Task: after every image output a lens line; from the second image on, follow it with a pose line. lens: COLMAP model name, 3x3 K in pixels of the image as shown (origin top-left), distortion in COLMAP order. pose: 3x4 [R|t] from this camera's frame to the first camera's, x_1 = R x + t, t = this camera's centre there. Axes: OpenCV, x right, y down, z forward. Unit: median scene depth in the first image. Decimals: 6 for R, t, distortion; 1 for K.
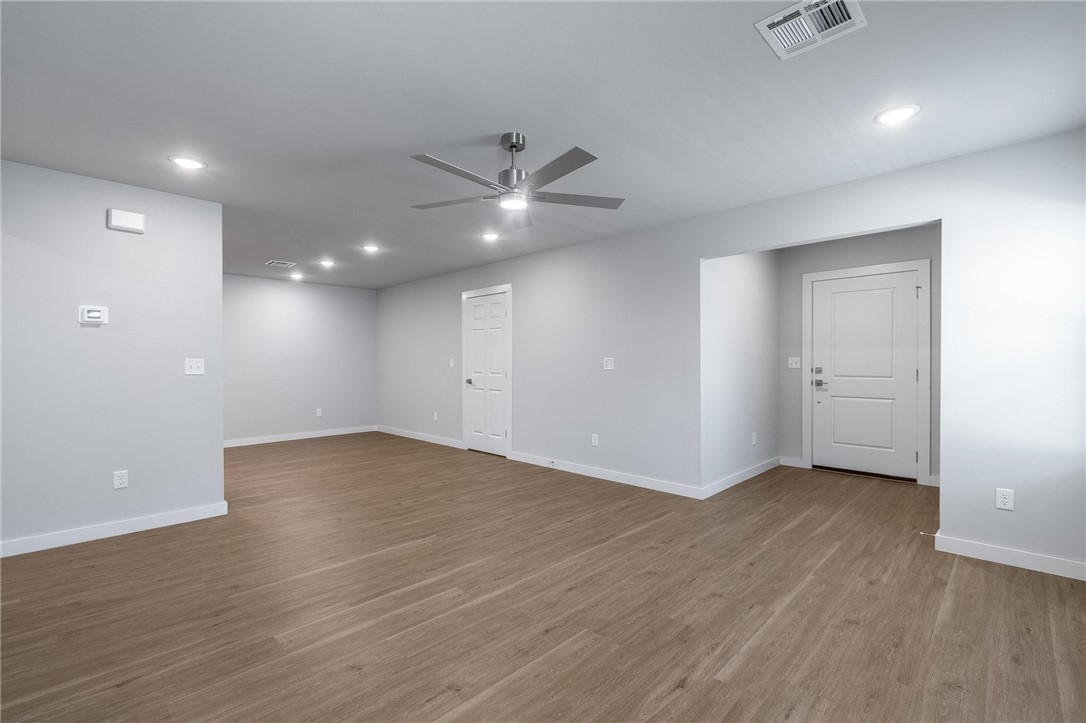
lens RADIAL K [[488.4, 0, 533.9], [0, 488.4, 364.4], [0, 0, 1]] dist [0.004251, 0.000739]
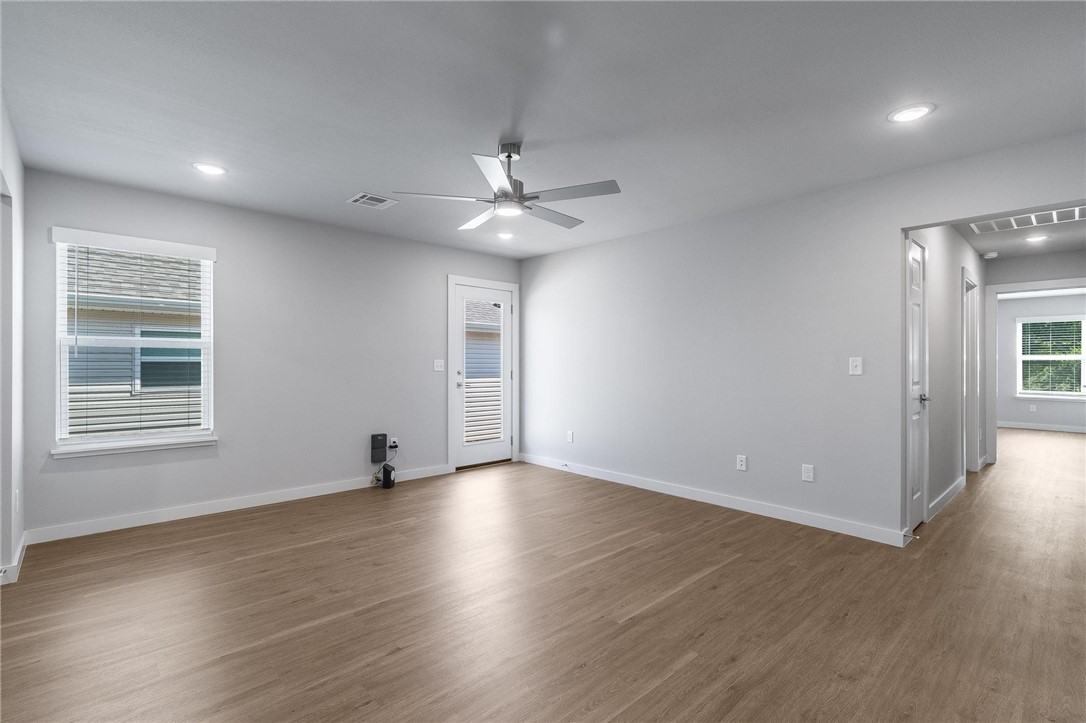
lens RADIAL K [[488.4, 0, 533.9], [0, 488.4, 364.4], [0, 0, 1]] dist [0.004251, 0.000739]
pose [[-0.998960, -0.000570, 0.045594, -0.141173], [-0.000262, 0.999977, 0.006747, -0.009284], [-0.045597, 0.006728, -0.998937, 2.041333]]
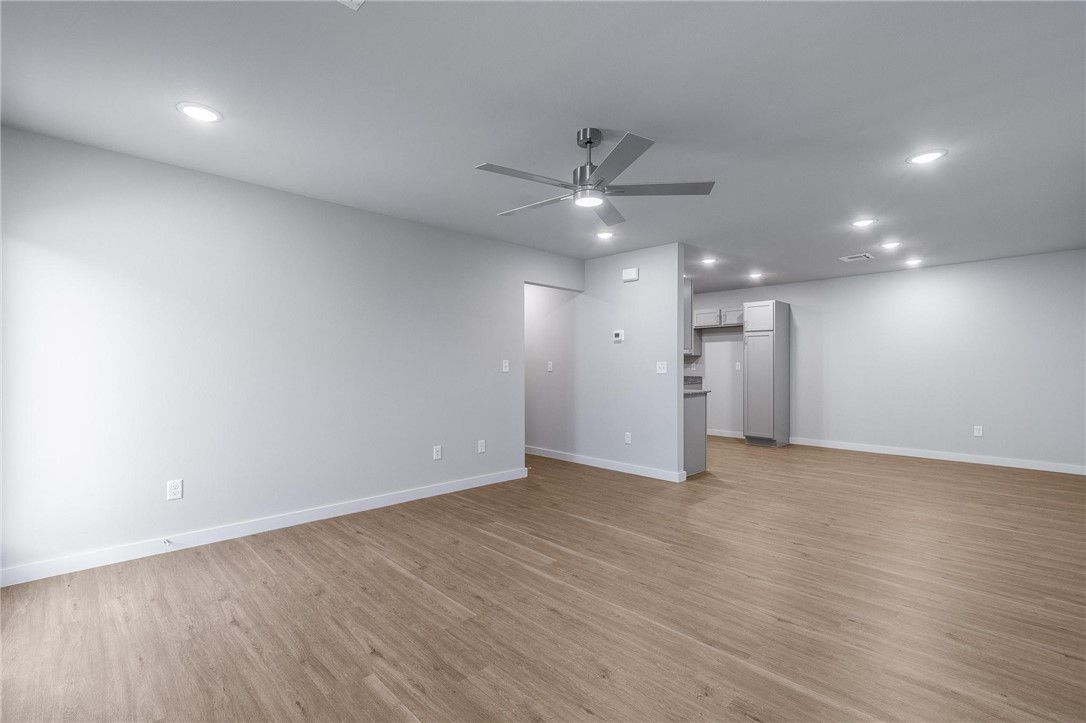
lens RADIAL K [[488.4, 0, 533.9], [0, 488.4, 364.4], [0, 0, 1]] dist [0.004251, 0.000739]
pose [[-0.032380, 0.000472, -0.999476, 0.933878], [-0.005563, 0.999984, 0.000652, -0.004285], [0.999460, 0.005581, -0.032377, 0.926191]]
